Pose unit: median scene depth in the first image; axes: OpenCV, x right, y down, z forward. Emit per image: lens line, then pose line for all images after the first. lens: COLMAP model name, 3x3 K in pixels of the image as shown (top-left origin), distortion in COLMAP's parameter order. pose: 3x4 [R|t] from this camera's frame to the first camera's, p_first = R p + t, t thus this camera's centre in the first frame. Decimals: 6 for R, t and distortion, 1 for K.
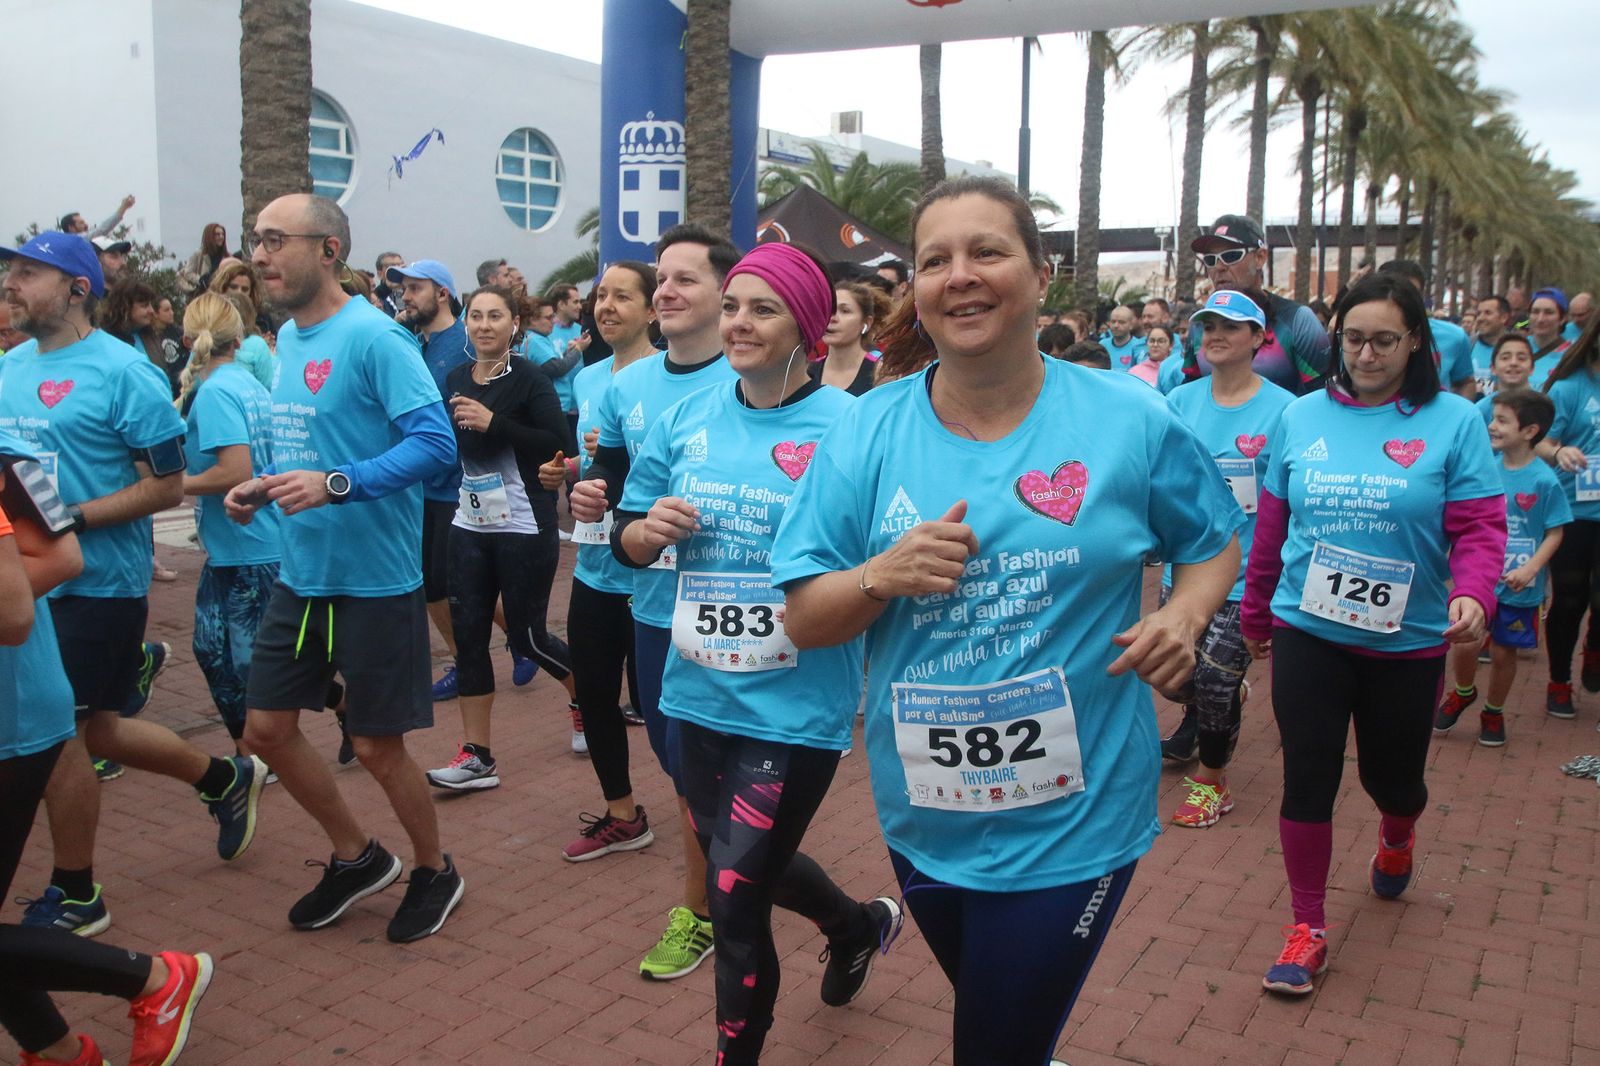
lens RADIAL K [[1382.8, 0, 810.0], [0, 1382.8, 512.9], [0, 0, 1]] dist [-0.061580, 0.016033]
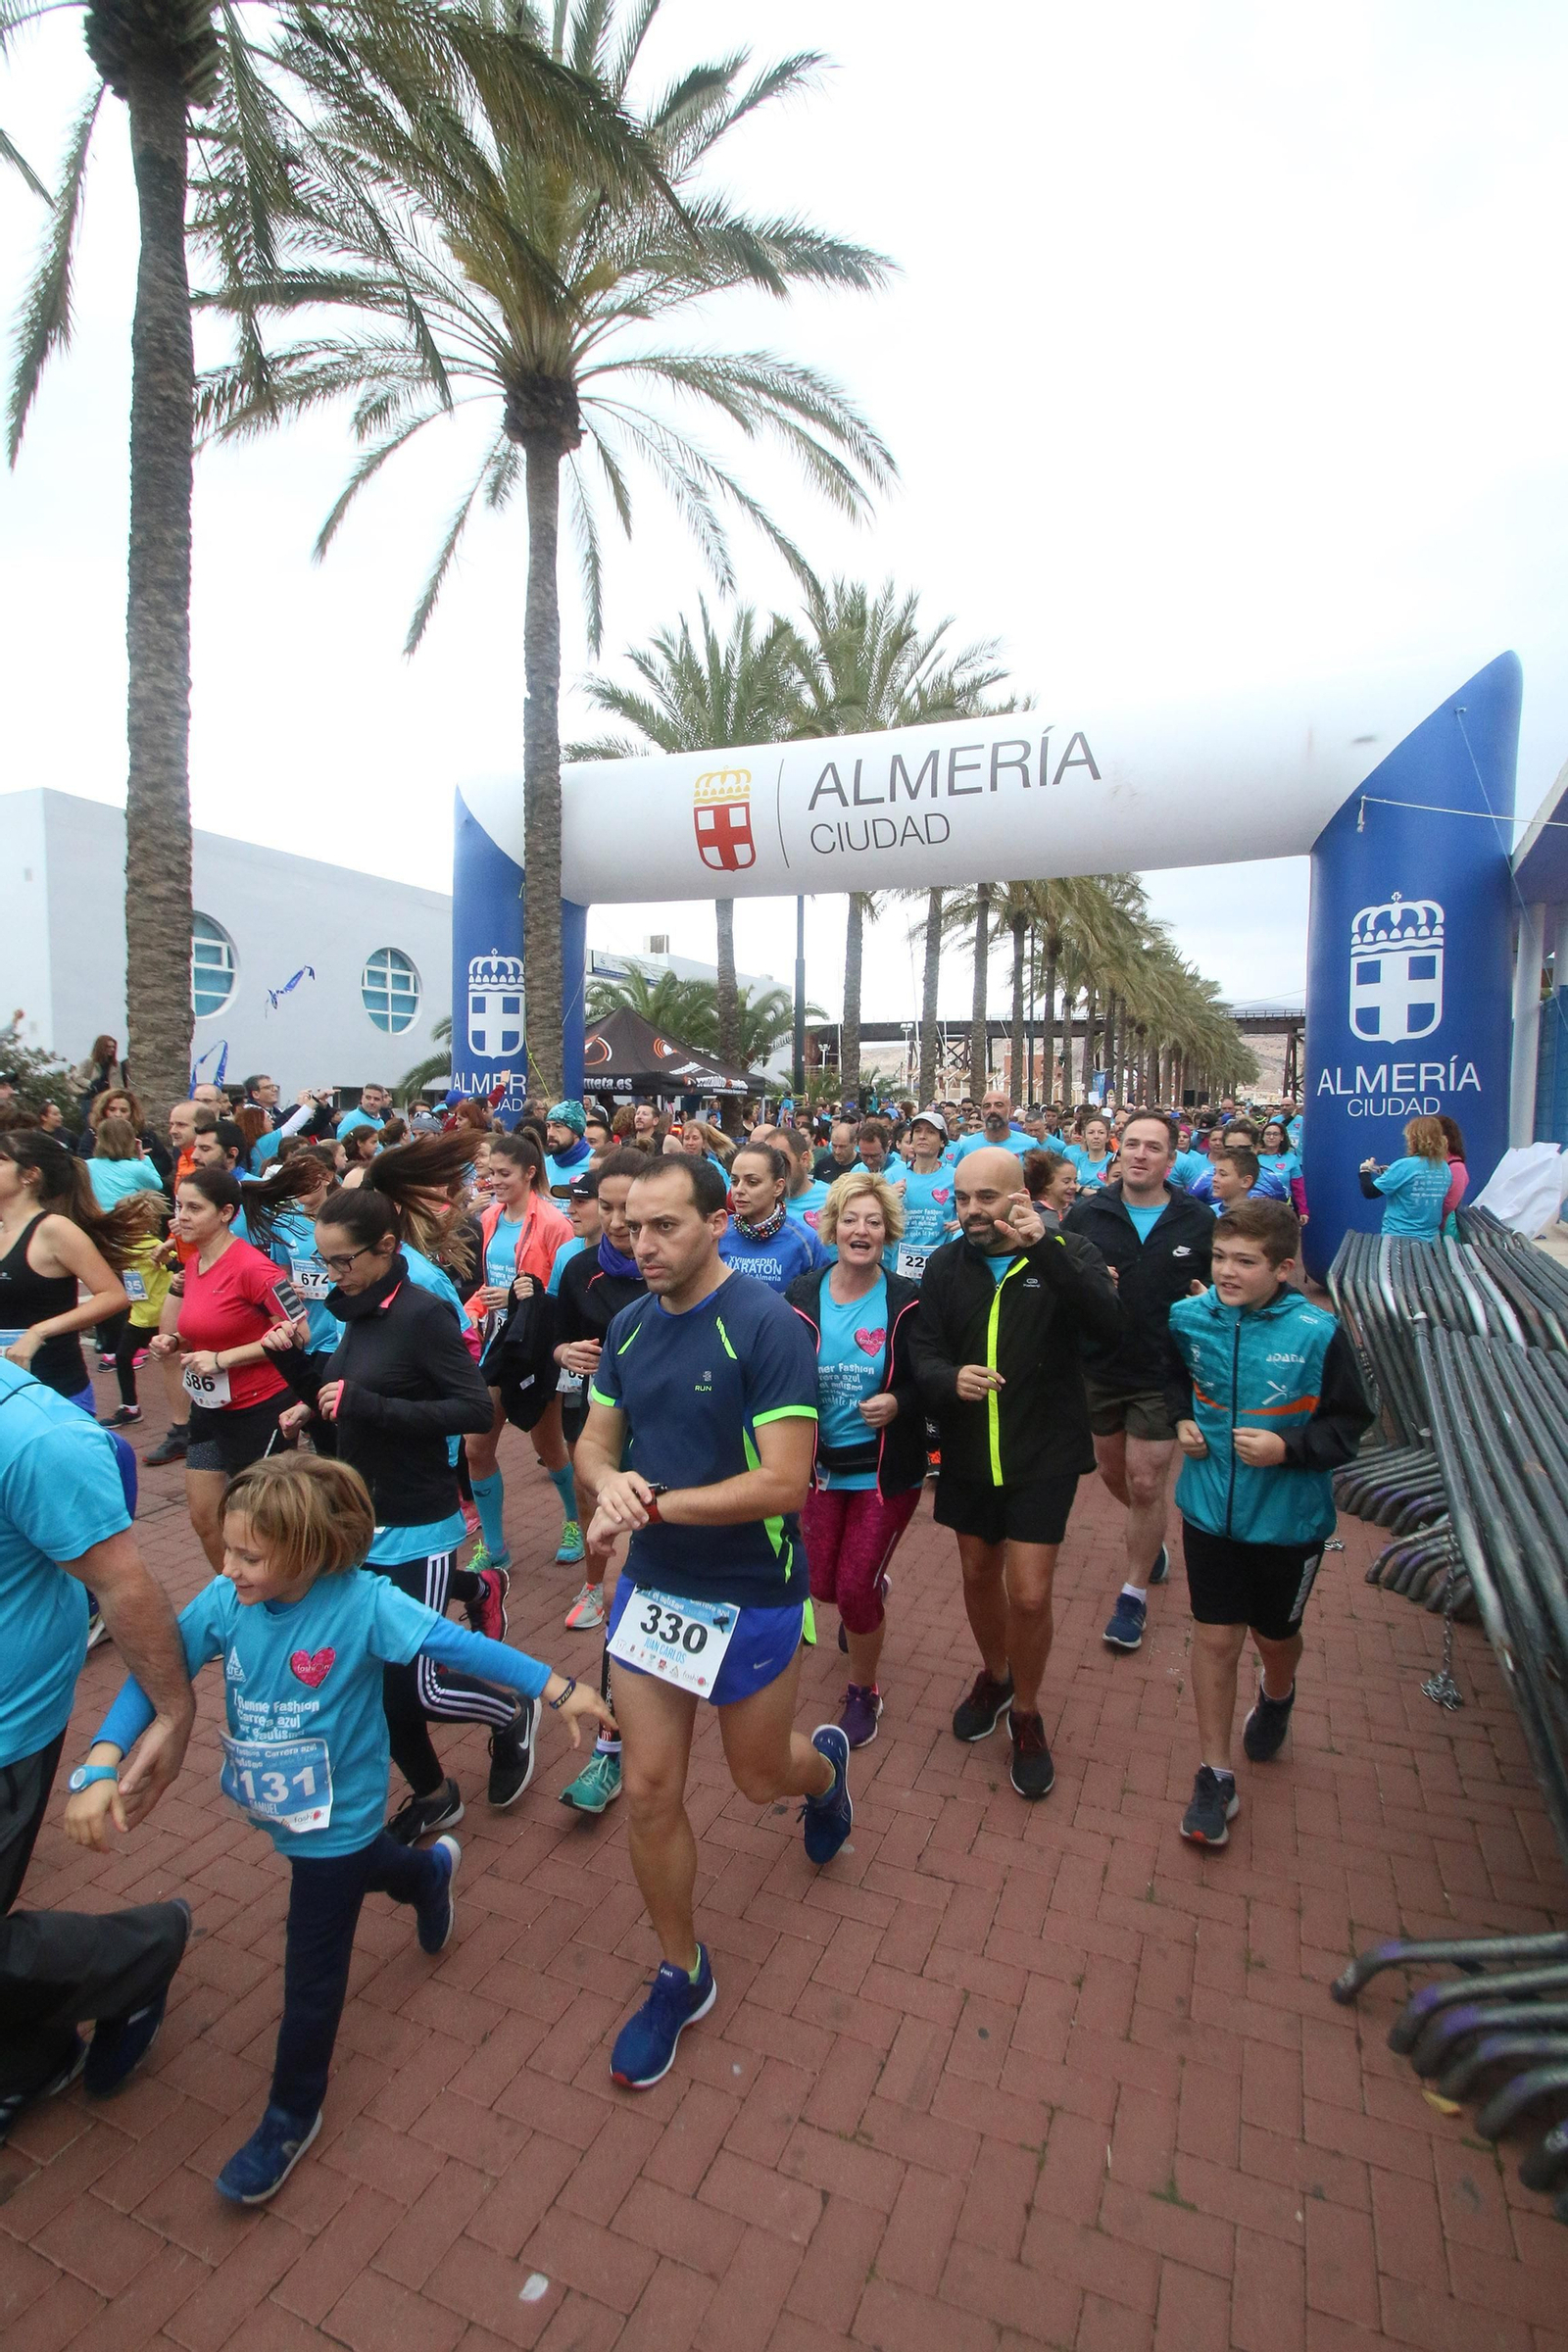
lens RADIAL K [[1107.9, 0, 767.8], [0, 1107.9, 1180.8], [0, 0, 1]] dist [0.013418, -0.016285]
pose [[0.992032, -0.010772, 0.125527, -0.001713], [0.017301, 0.998547, -0.051042, -0.021787], [-0.124794, 0.052807, 0.990776, 0.010222]]
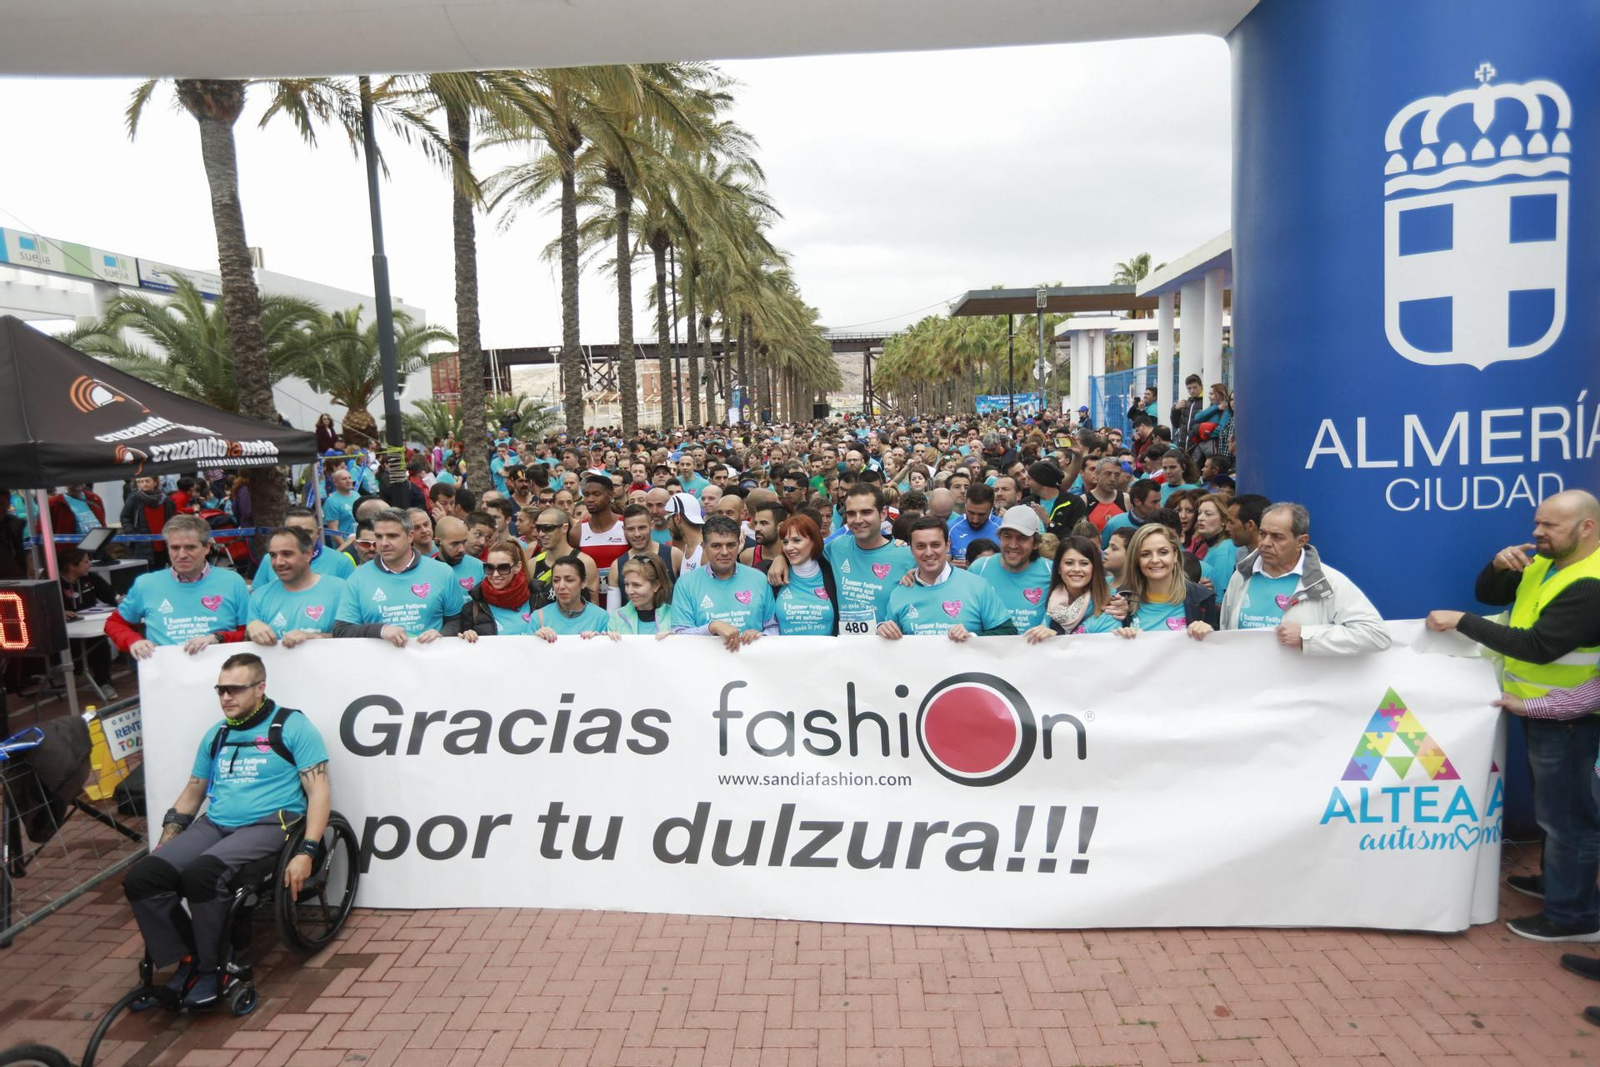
lens RADIAL K [[795.3, 0, 747.6], [0, 795.3, 496.7], [0, 0, 1]] dist [-0.006891, 0.006478]
pose [[0.888697, -0.090464, 0.449481, 0.103090], [0.094891, 0.995406, 0.012724, -0.090860], [-0.448568, 0.031344, 0.893199, 0.368037]]
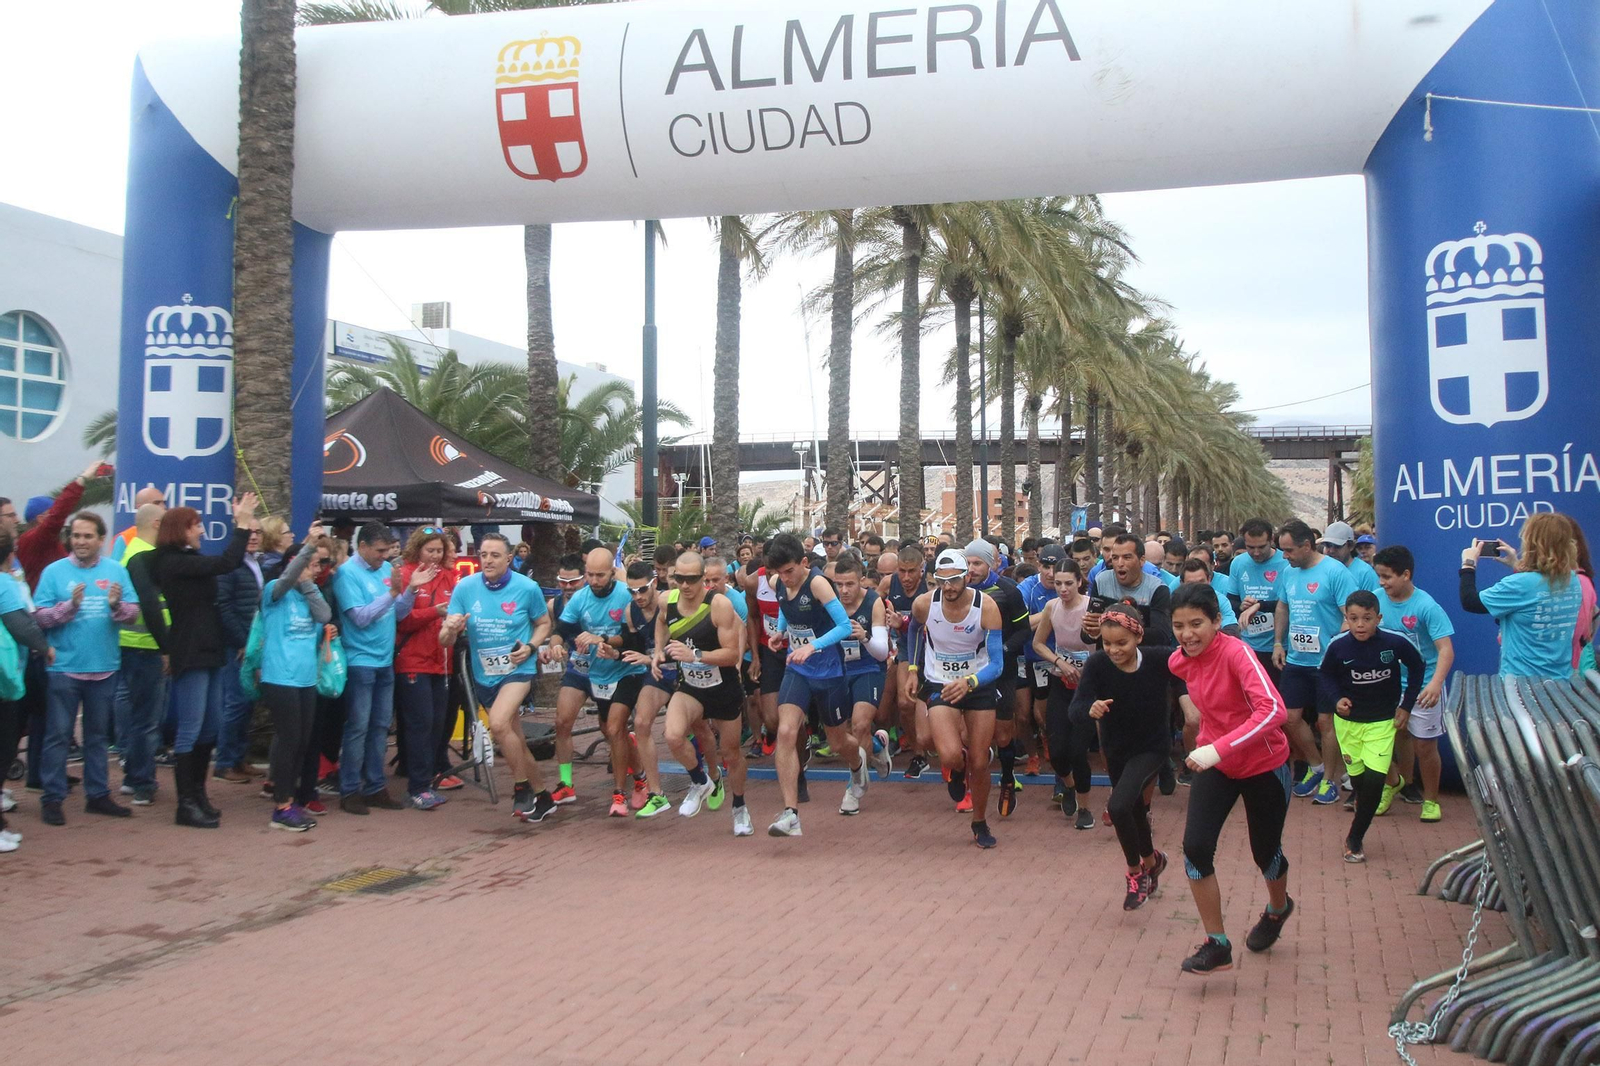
lens RADIAL K [[1639.9, 0, 794.4], [0, 1639.9, 535.0], [0, 0, 1]] dist [-0.068945, 0.000000]
pose [[0.969367, -0.003786, 0.245588, -0.004530], [0.039738, 0.989126, -0.141603, -0.005273], [-0.242381, 0.147024, 0.958976, 0.025213]]
